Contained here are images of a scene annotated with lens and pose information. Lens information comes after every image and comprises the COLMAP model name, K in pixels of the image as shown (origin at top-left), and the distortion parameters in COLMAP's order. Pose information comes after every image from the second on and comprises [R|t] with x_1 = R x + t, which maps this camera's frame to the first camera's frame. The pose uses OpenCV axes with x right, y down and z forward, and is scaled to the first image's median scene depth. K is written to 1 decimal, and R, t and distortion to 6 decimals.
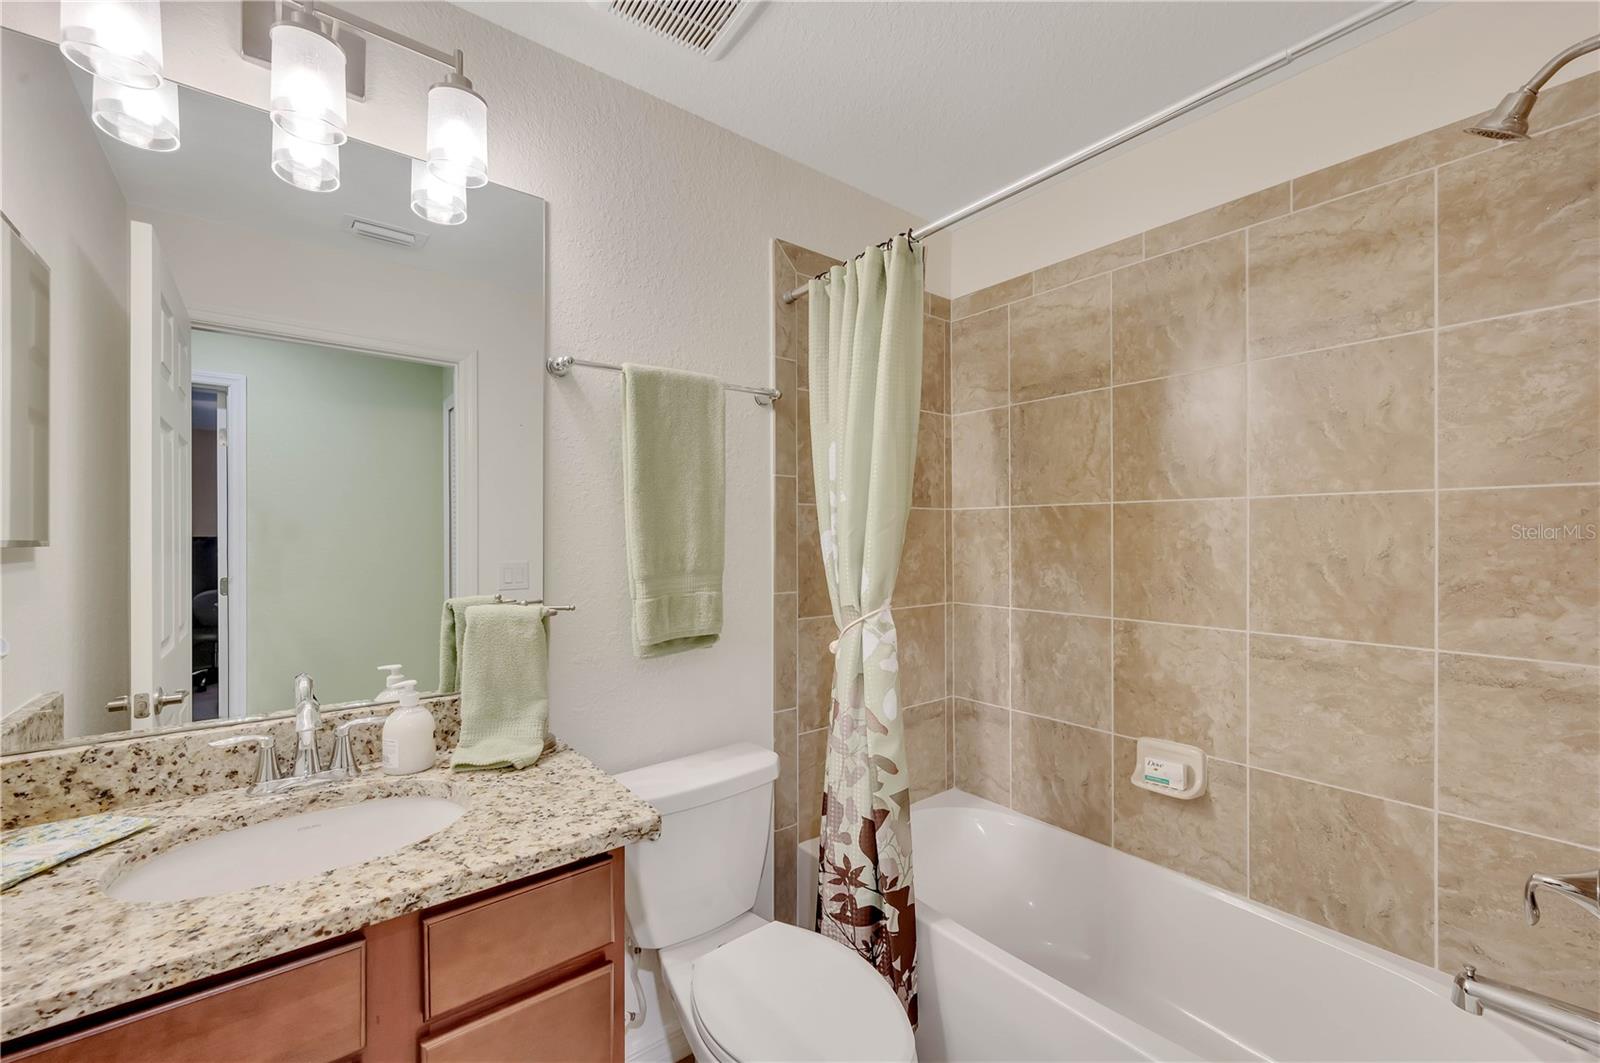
lens RADIAL K [[647.5, 0, 802.2], [0, 647.5, 536.4], [0, 0, 1]] dist [-0.000056, 0.000532]
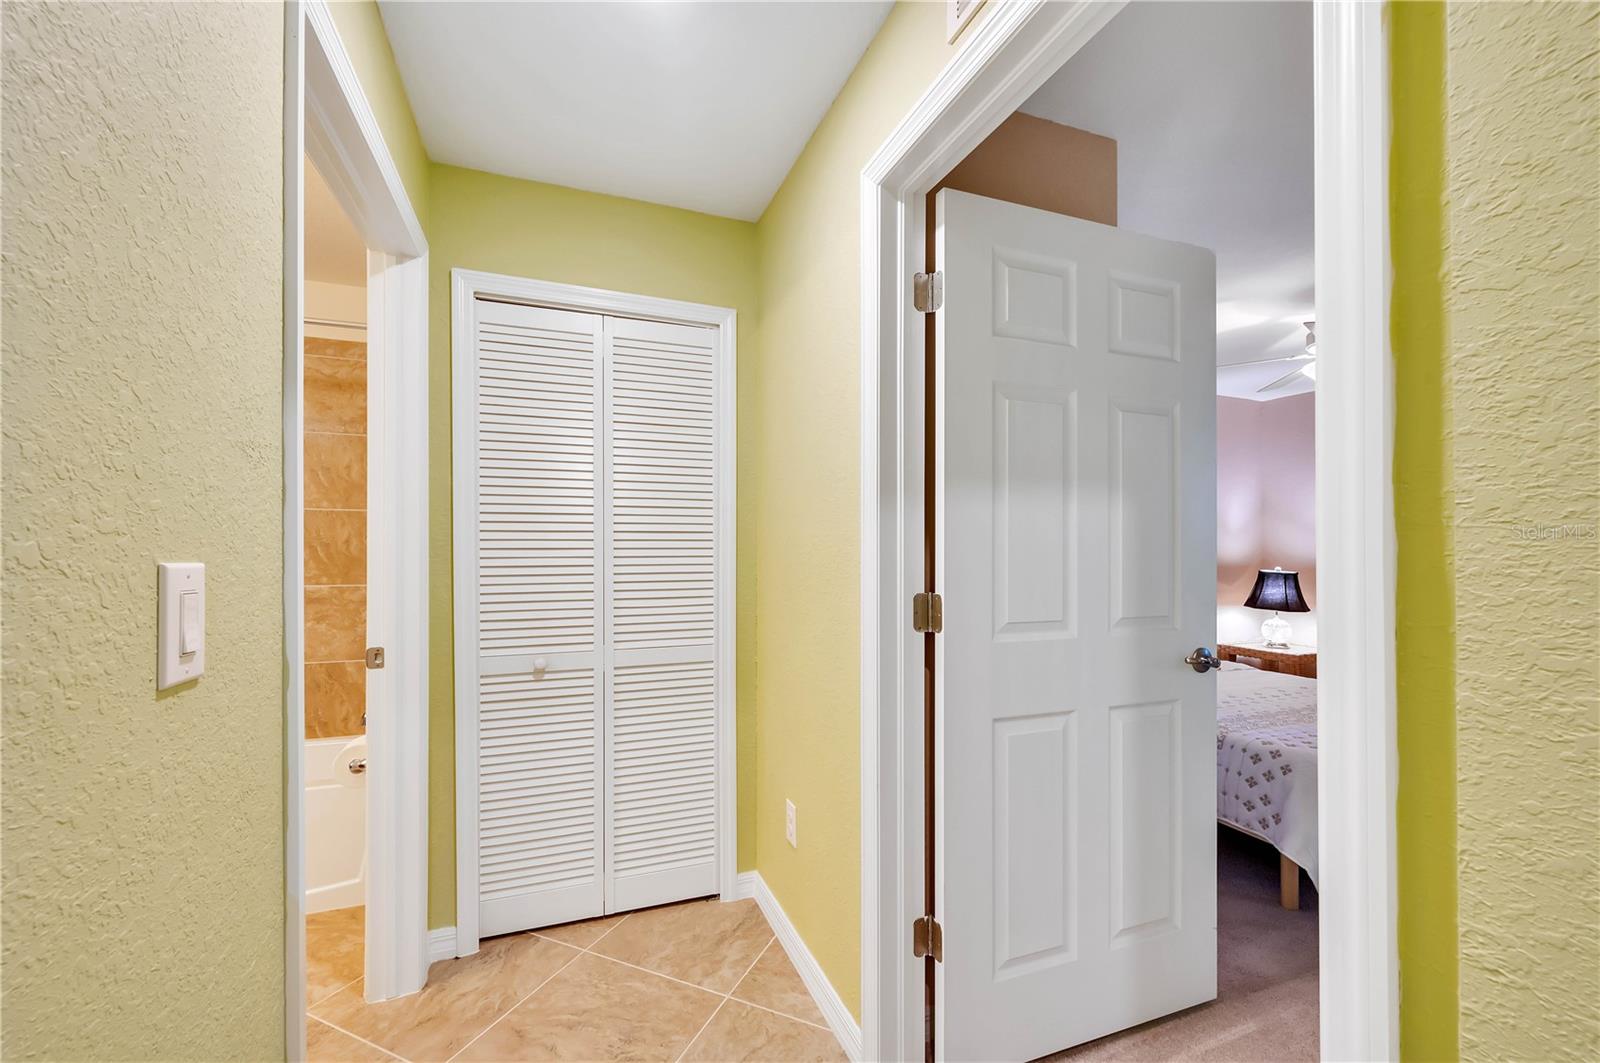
lens RADIAL K [[647.5, 0, 793.9], [0, 647.5, 535.3], [0, 0, 1]] dist [-0.000056, 0.000532]
pose [[0.303526, 0.007086, 0.952797, -0.595530], [-0.006908, 0.999962, -0.005236, 0.011774], [-0.952798, -0.004993, 0.303563, -0.929909]]
